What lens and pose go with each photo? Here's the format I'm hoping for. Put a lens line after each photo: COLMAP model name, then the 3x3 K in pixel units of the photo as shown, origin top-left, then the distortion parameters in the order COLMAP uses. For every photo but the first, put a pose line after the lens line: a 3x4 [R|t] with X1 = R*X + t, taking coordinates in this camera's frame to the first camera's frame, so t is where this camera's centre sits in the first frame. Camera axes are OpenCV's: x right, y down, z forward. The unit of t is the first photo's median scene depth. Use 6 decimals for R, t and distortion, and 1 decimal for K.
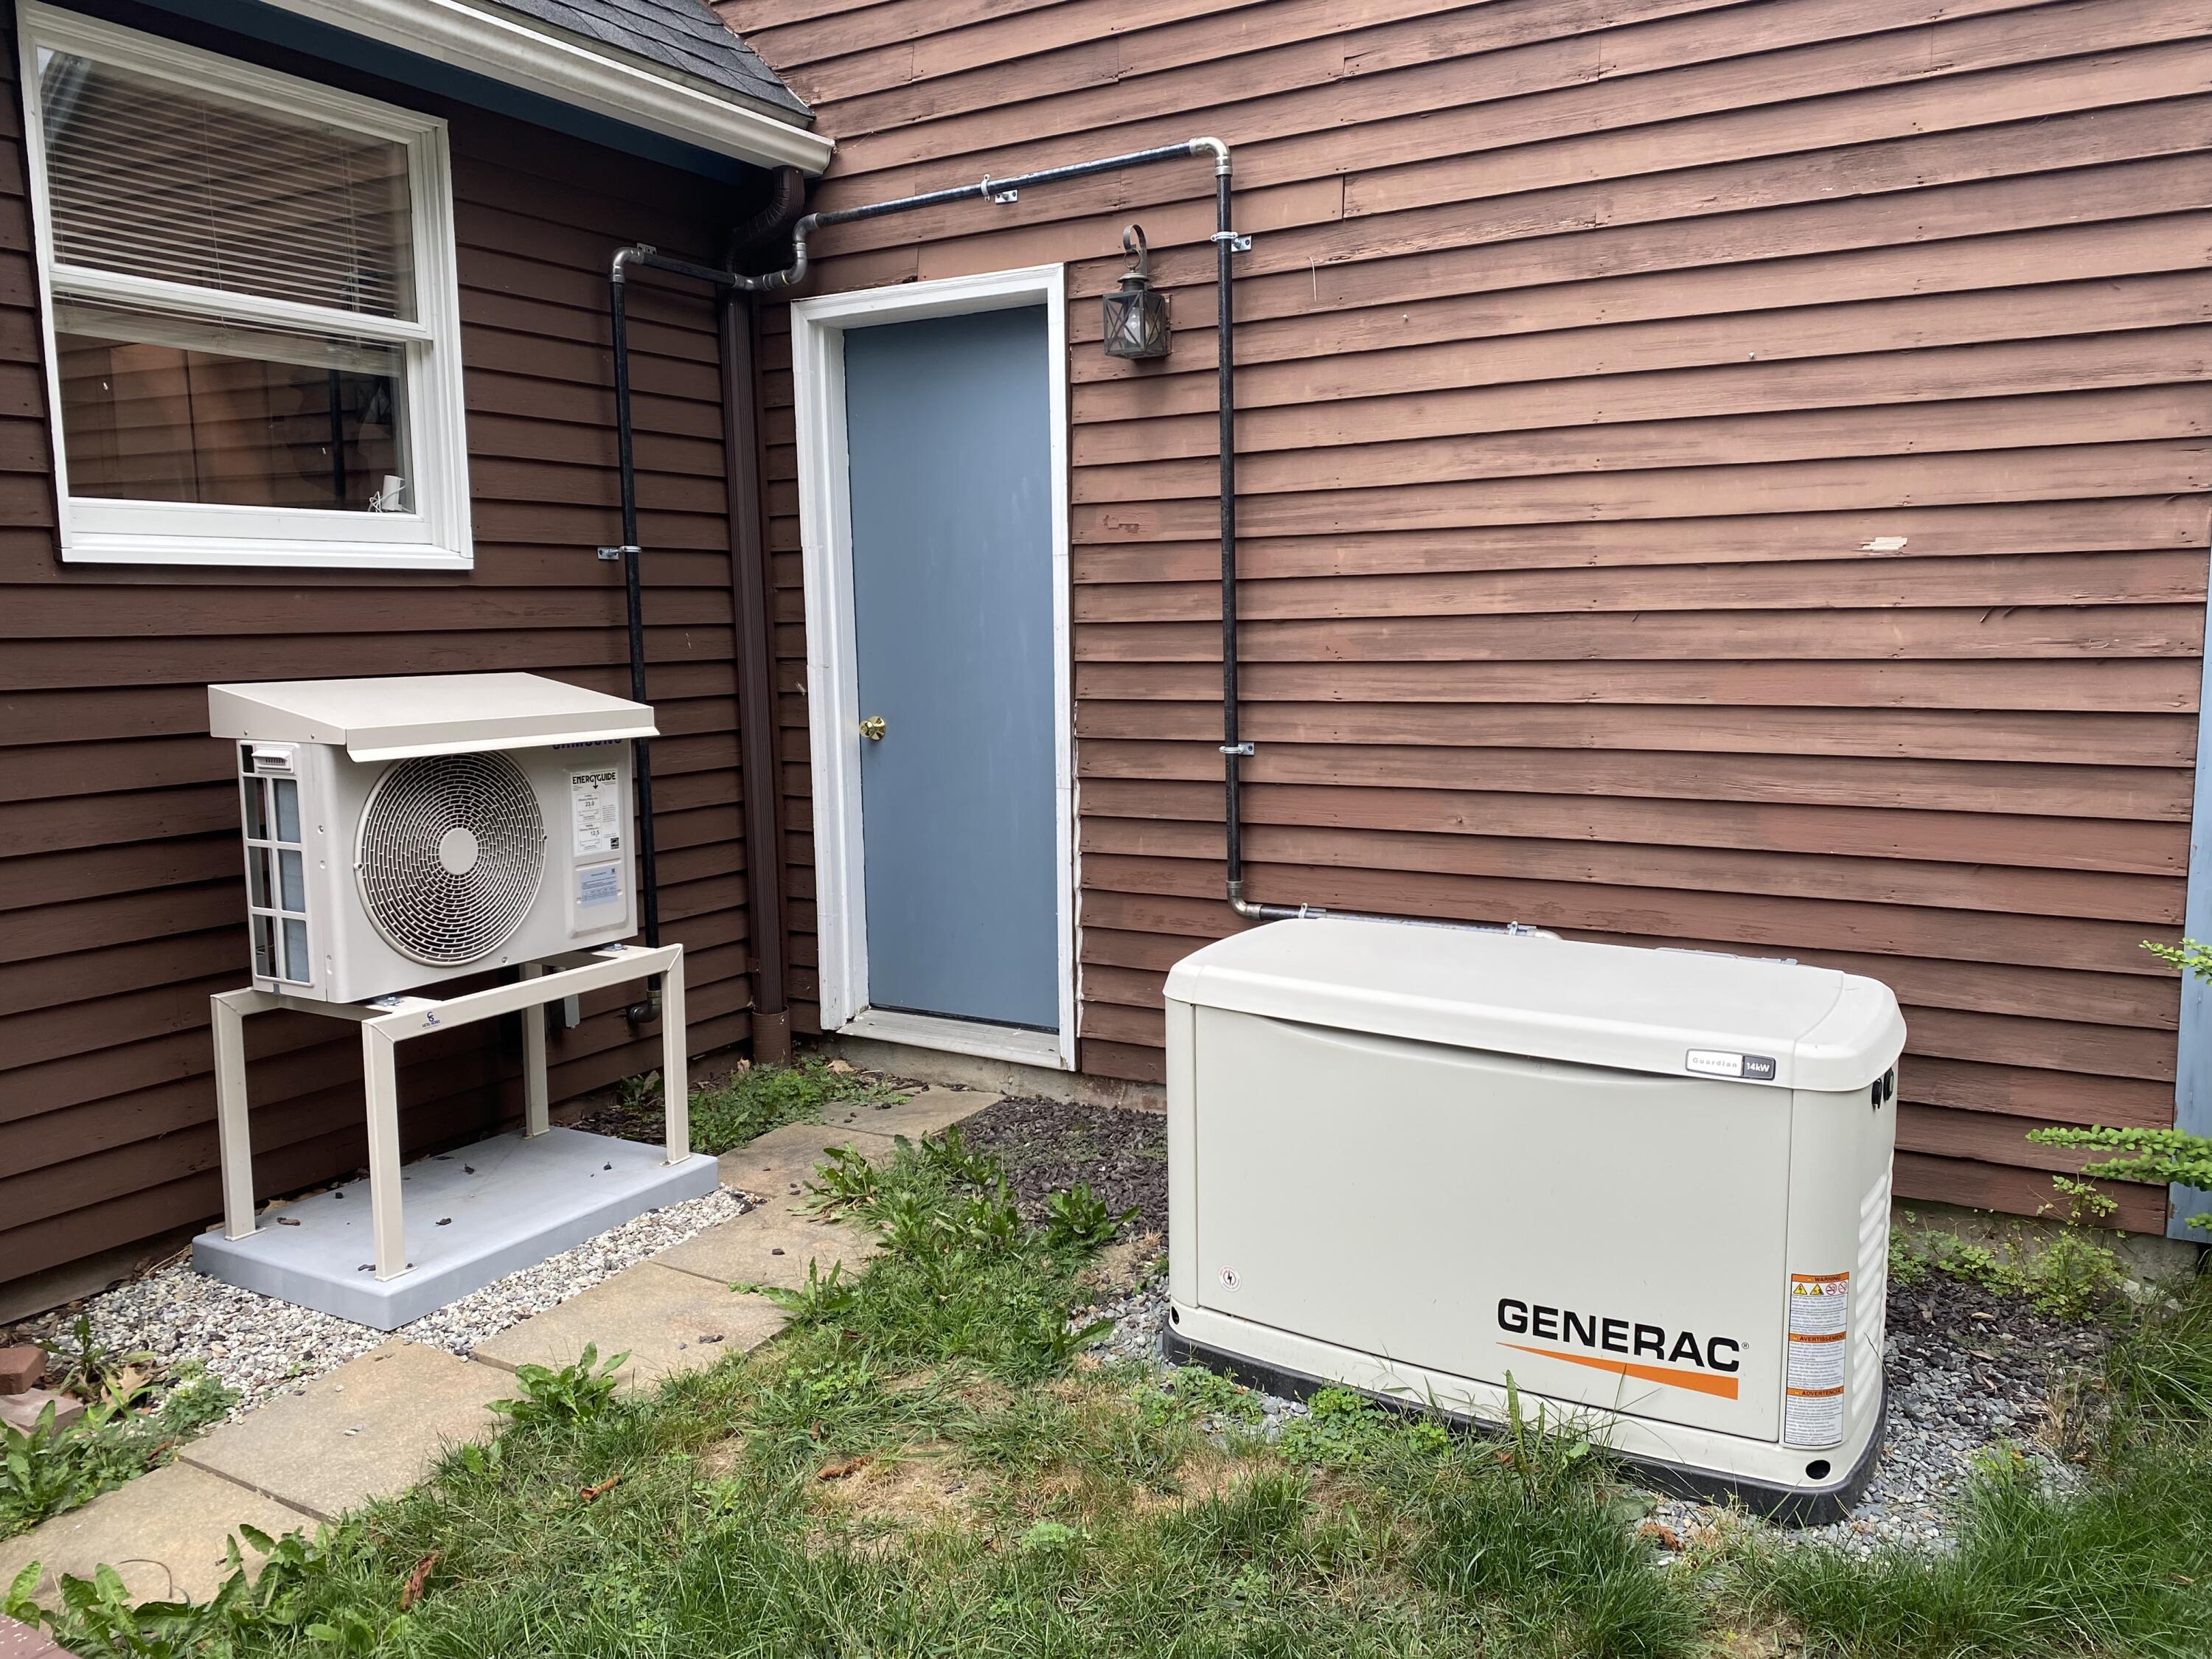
lens RADIAL K [[1727.7, 0, 1107.4], [0, 1727.7, 822.2], [0, 0, 1]] dist [0.014995, -0.000759]
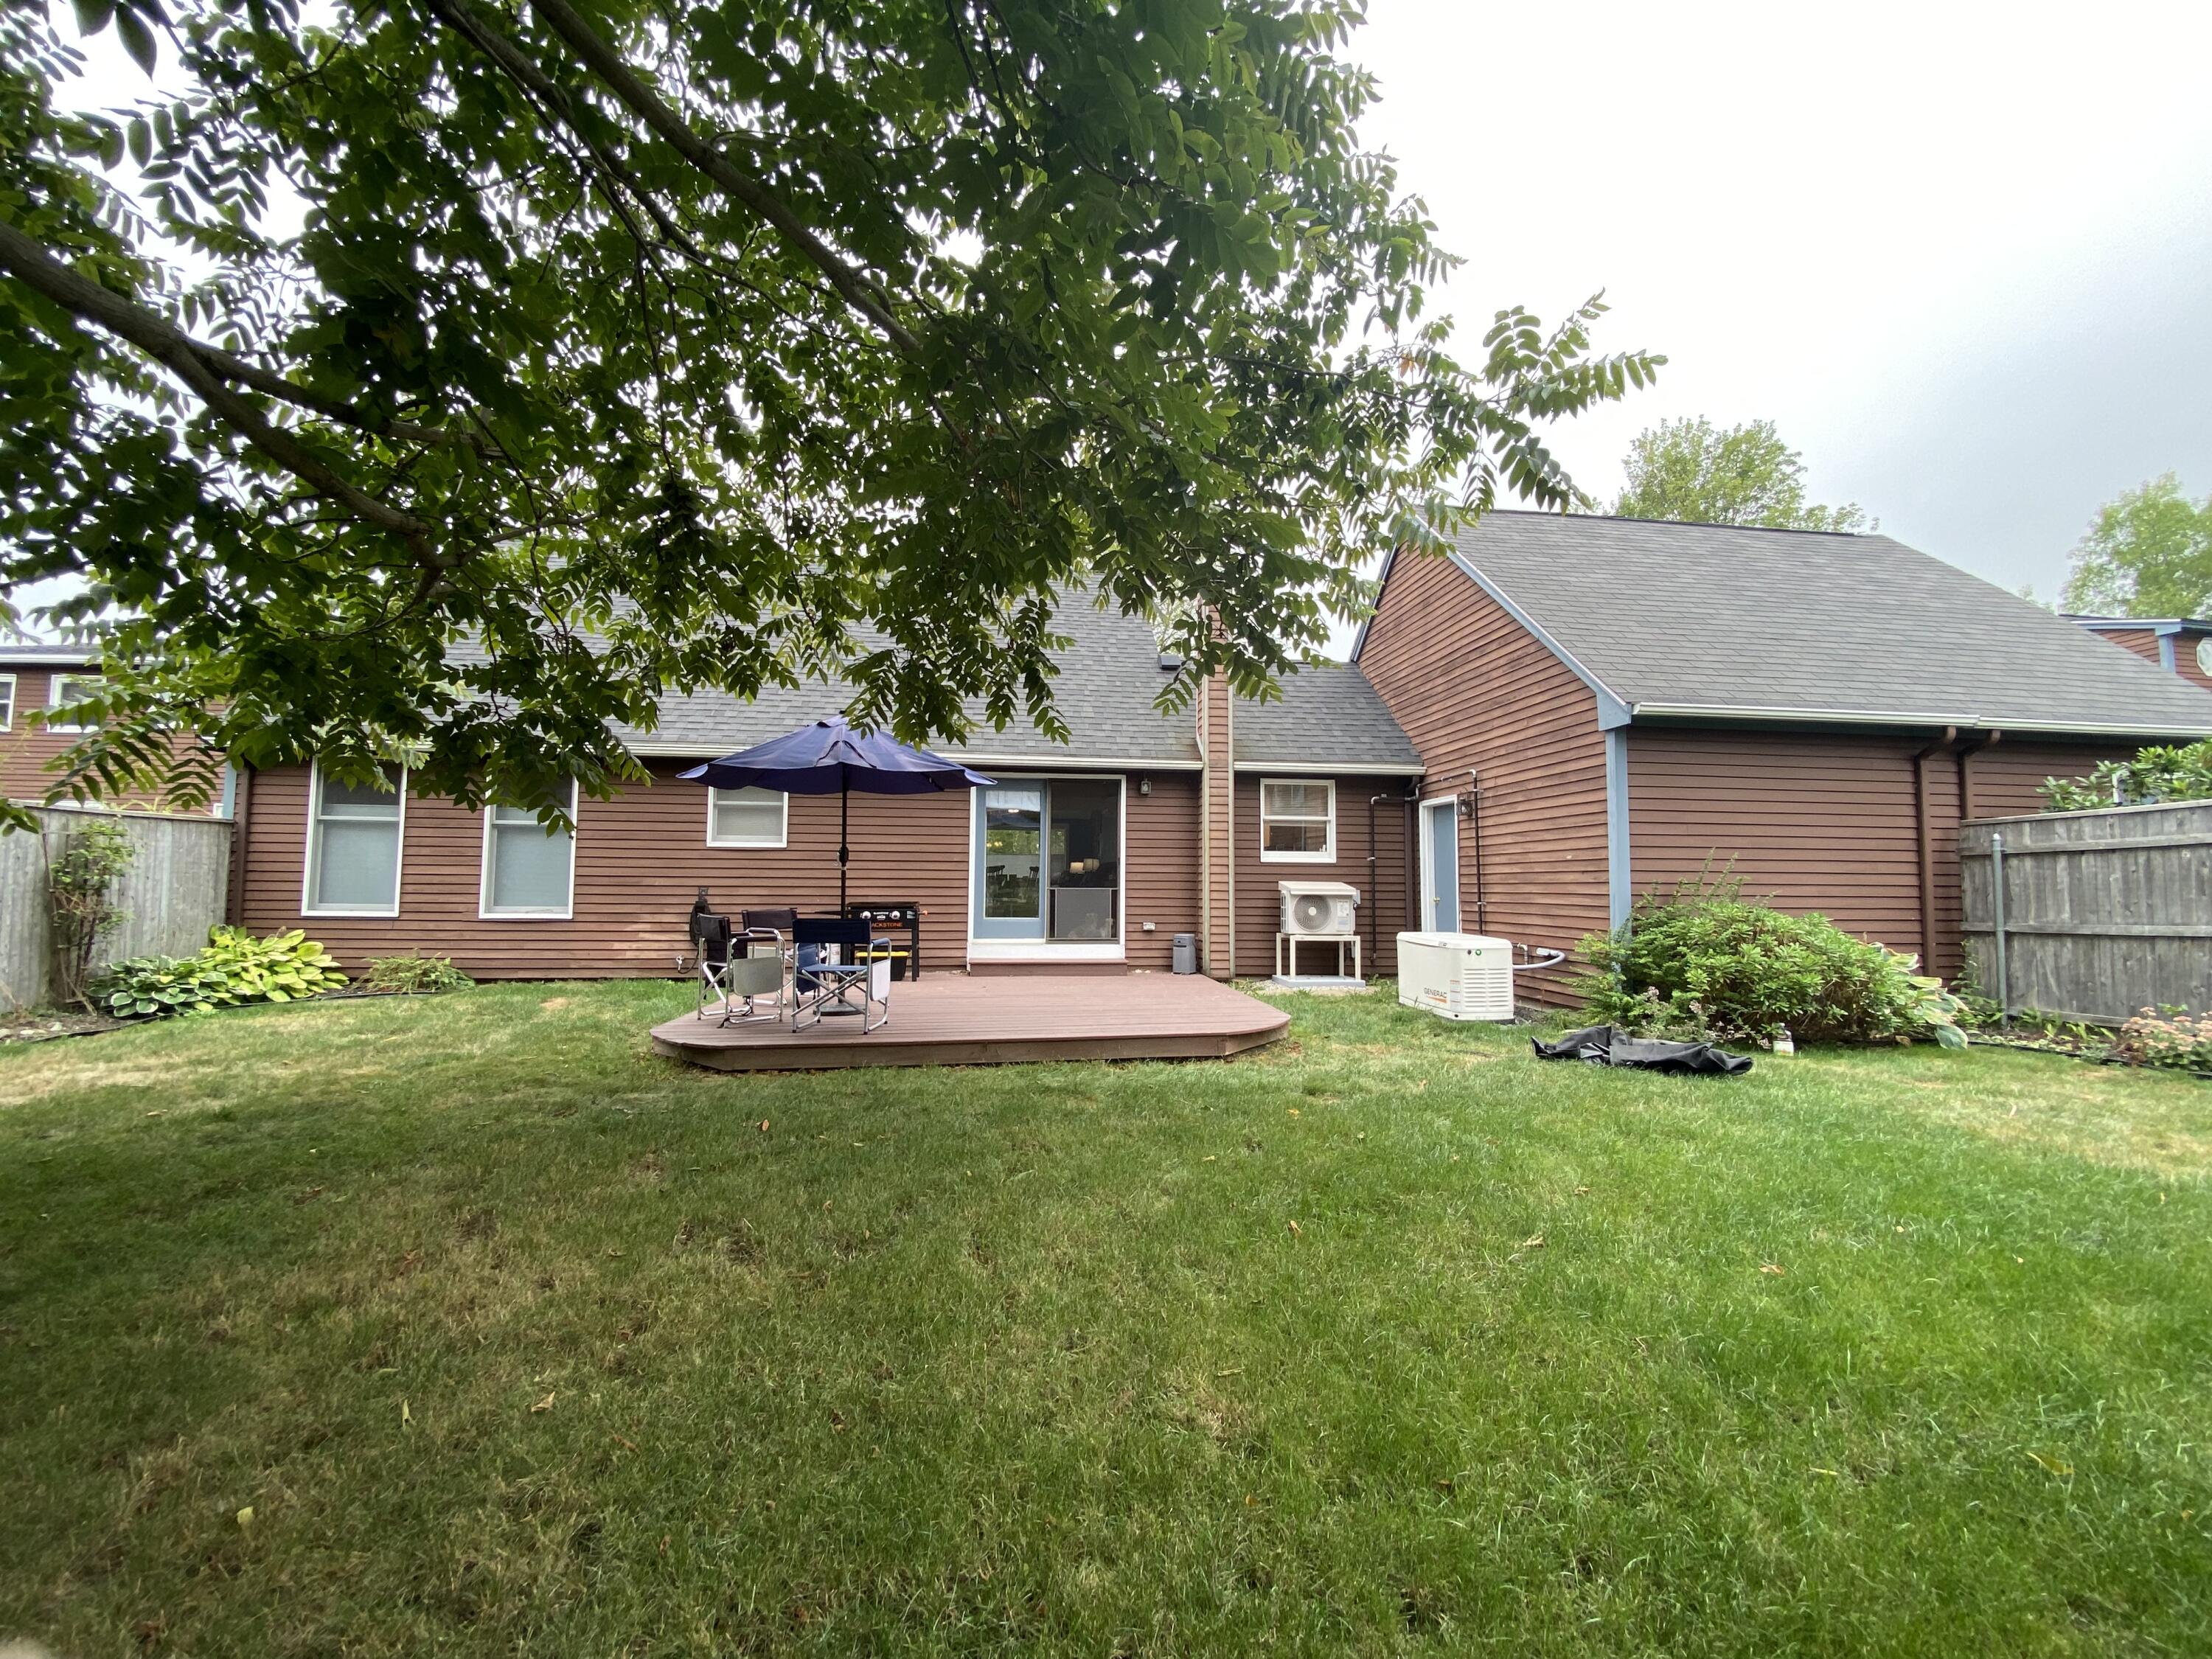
lens RADIAL K [[891.7, 0, 1103.9], [0, 891.7, 823.4], [0, 0, 1]] dist [0.000382, 0.000022]
pose [[0.615072, -0.035276, -0.787682, 1.320444], [-0.109790, 0.985435, -0.129863, 0.162167], [0.780790, 0.166355, 0.602240, -1.175284]]
